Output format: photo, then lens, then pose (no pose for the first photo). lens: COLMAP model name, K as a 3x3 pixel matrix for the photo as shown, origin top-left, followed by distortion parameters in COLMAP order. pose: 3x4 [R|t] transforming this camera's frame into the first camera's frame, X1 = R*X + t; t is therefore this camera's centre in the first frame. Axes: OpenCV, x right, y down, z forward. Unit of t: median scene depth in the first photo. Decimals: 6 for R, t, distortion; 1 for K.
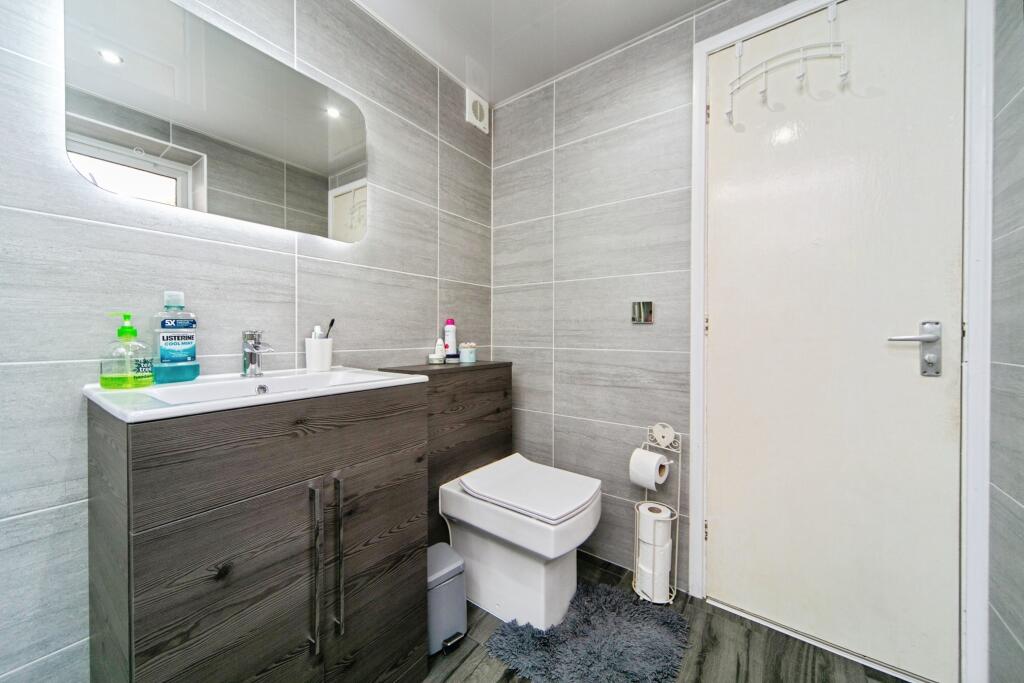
lens RADIAL K [[379.1, 0, 511.2], [0, 379.1, 331.5], [0, 0, 1]] dist [-0.000512, 0.000032]
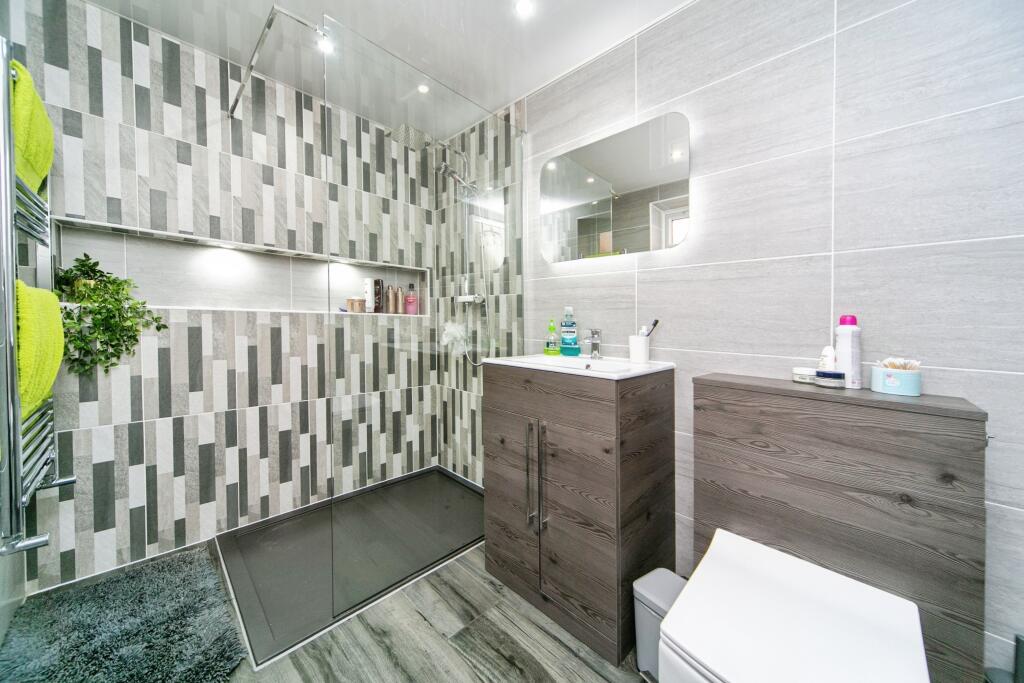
lens RADIAL K [[354.7, 0, 513.3], [0, 354.7, 334.4], [0, 0, 1]] dist [0.002198, 0.000087]
pose [[-0.152583, 0.026512, -0.987935, 0.667302], [-0.016993, 0.999422, 0.029445, -0.013567], [0.988145, 0.021280, -0.152044, 0.757760]]
